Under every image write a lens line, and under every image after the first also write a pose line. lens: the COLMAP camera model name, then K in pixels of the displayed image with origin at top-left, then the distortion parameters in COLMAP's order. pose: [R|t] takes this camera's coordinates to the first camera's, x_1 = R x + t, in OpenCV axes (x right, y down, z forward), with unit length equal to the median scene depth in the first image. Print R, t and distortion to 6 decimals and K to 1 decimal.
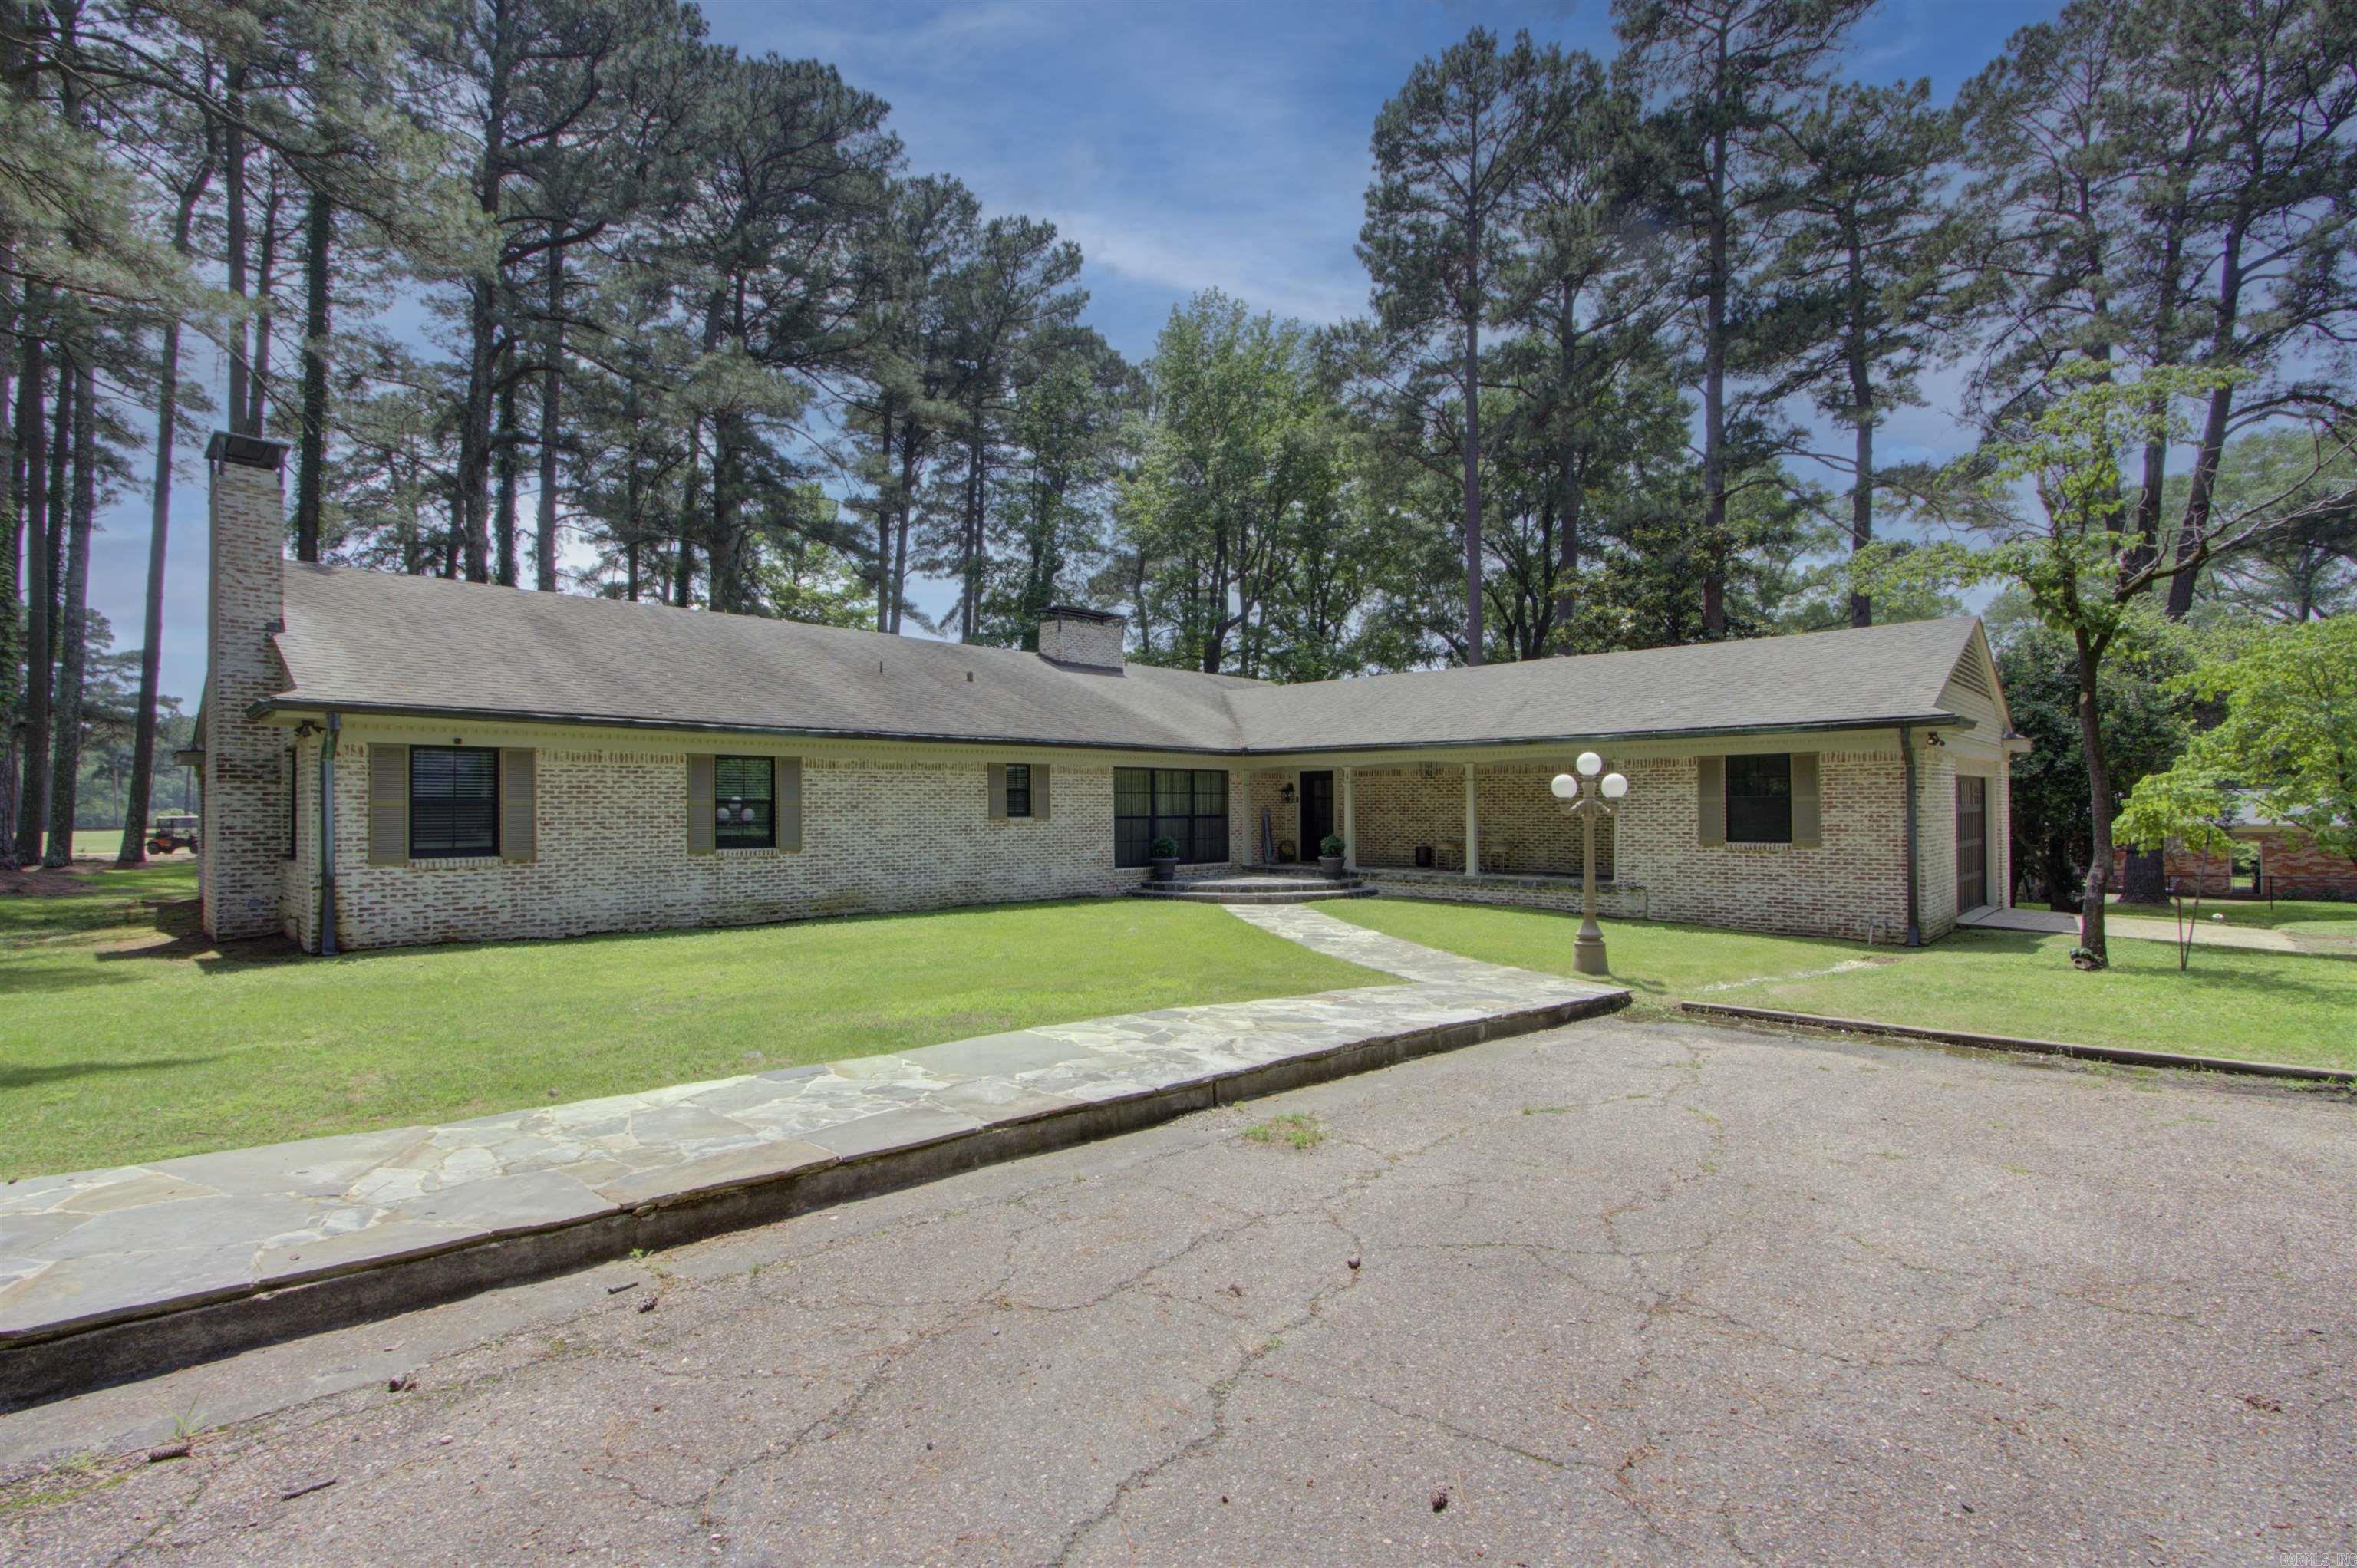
lens RADIAL K [[1070.8, 0, 1169.2], [0, 1070.8, 803.2], [0, 0, 1]] dist [0.011024, 0.000070]
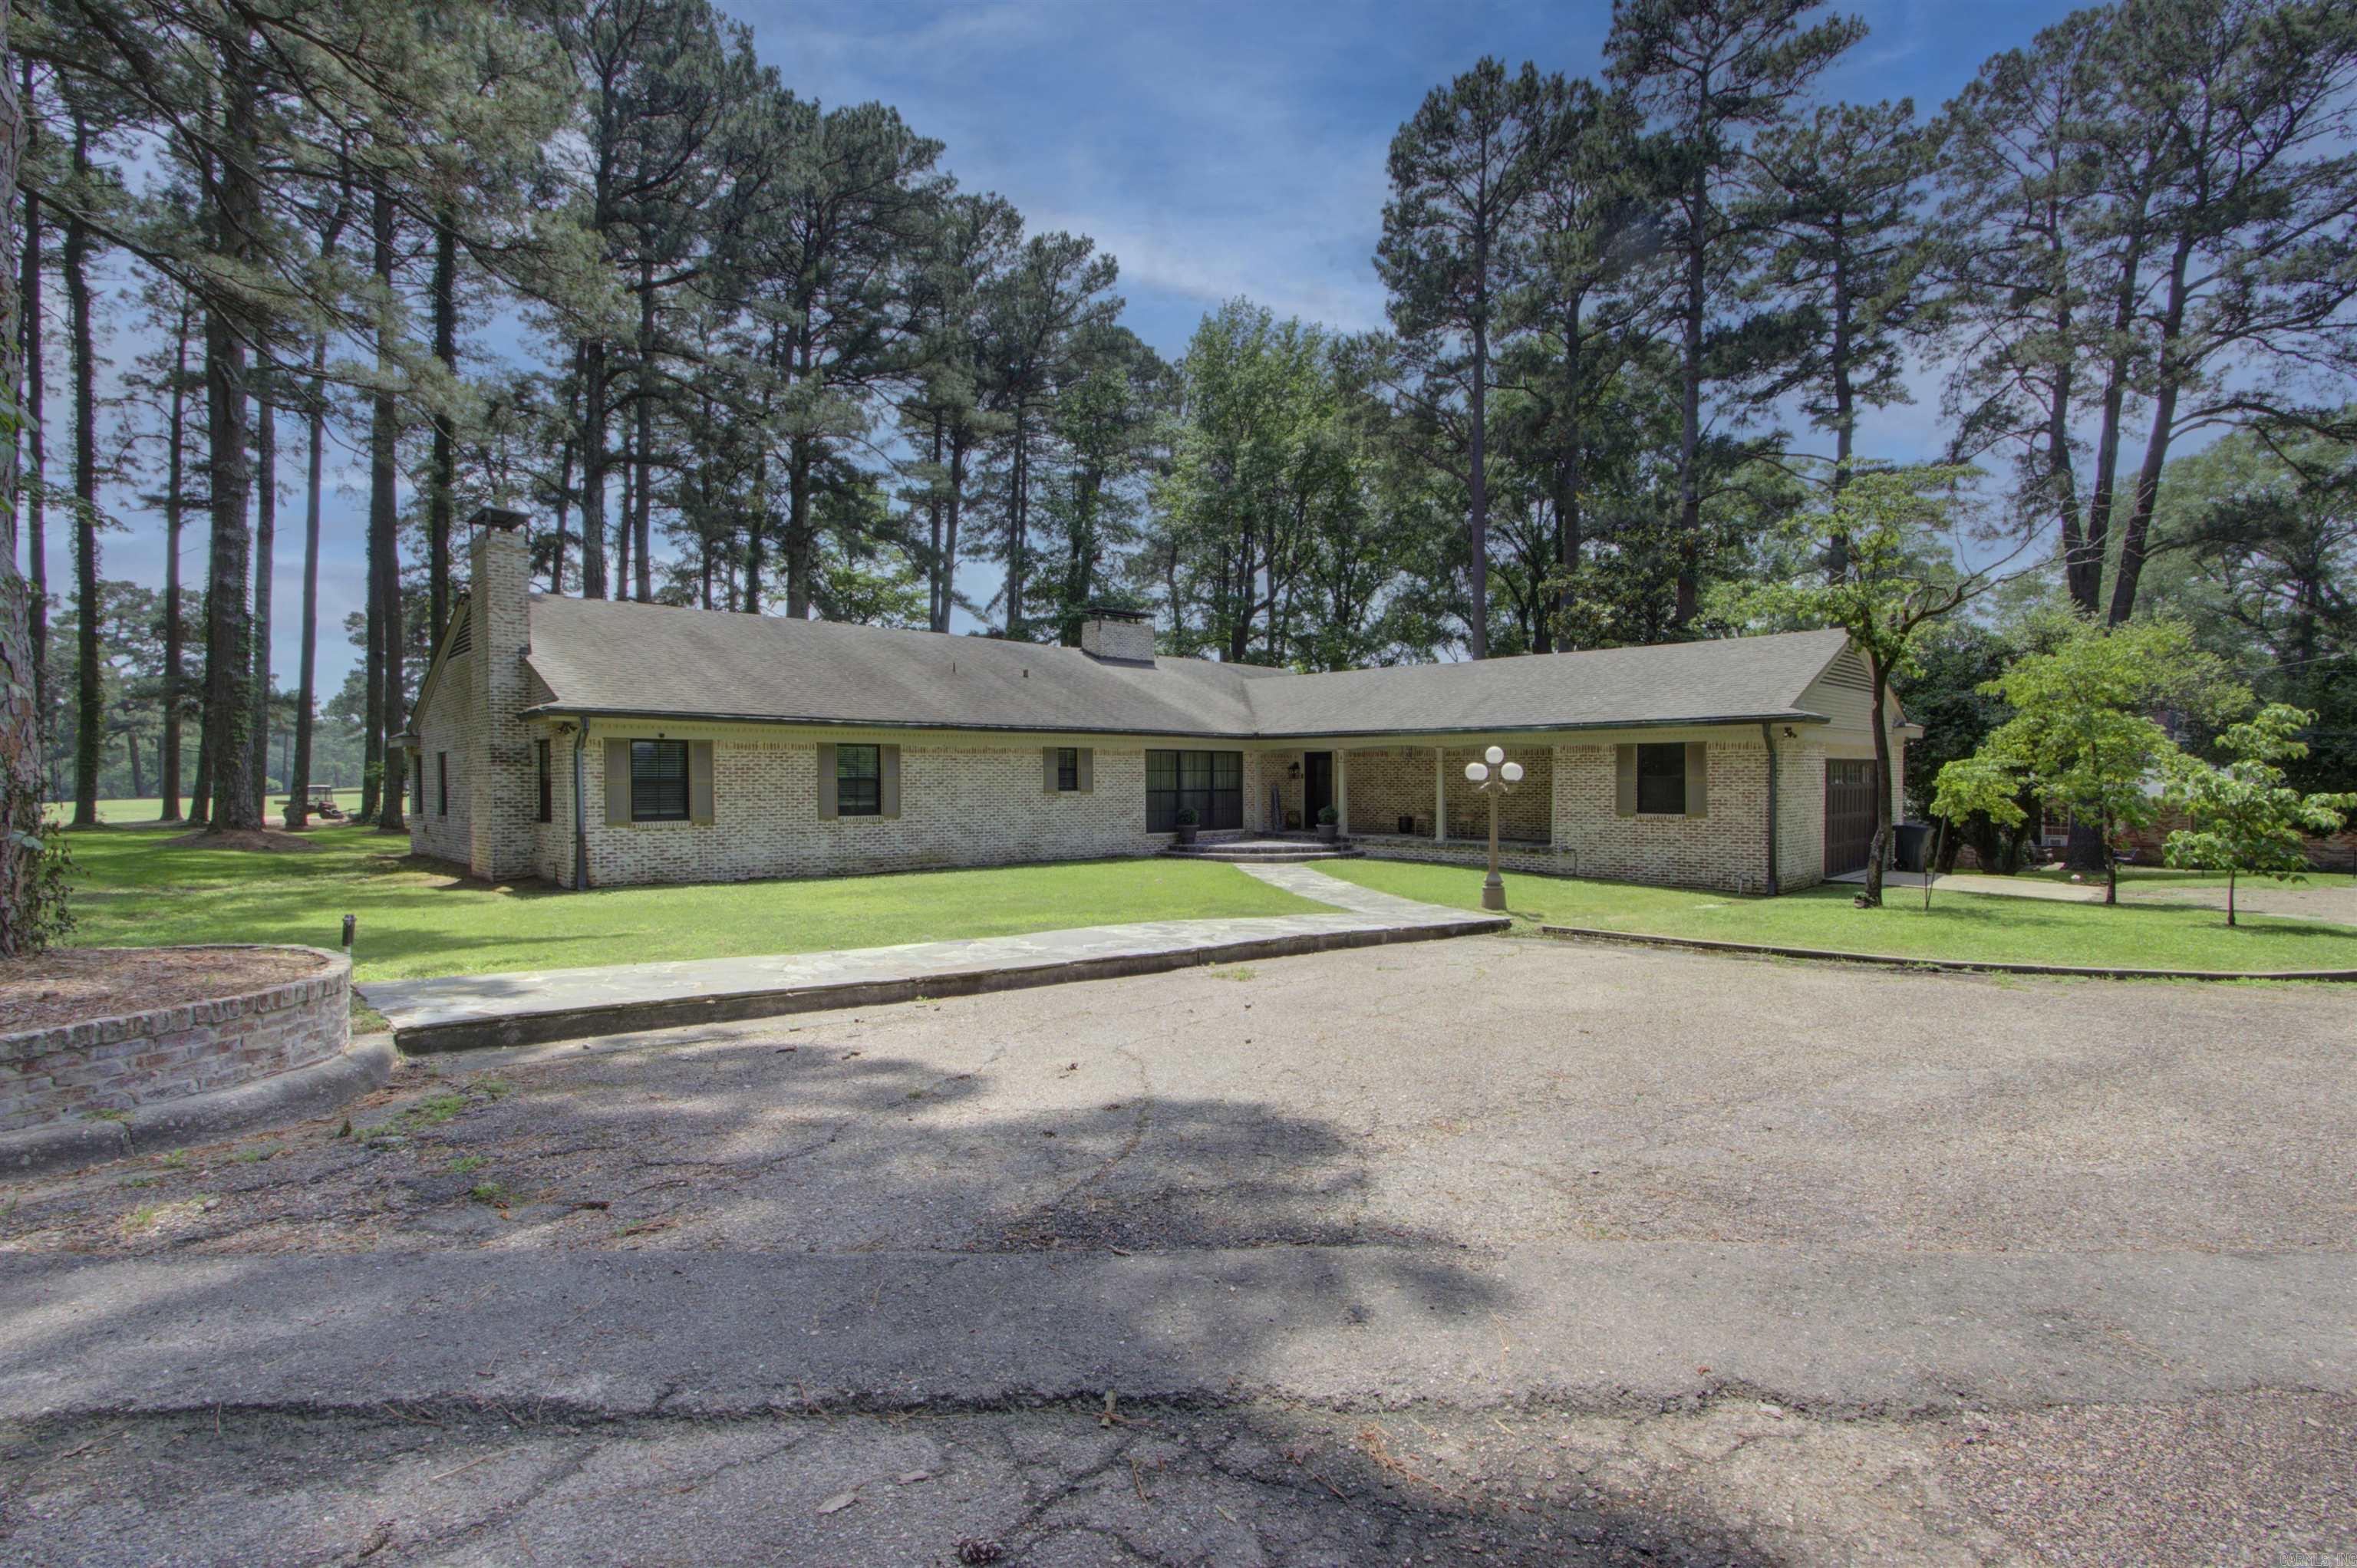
lens RADIAL K [[1070.8, 0, 1169.2], [0, 1070.8, 803.2], [0, 0, 1]] dist [0.011024, 0.000070]
pose [[0.999429, 0.002889, -0.033655, 0.008166], [-0.001953, 0.999611, 0.027818, -0.003702], [0.033722, -0.027737, 0.999046, -0.109041]]
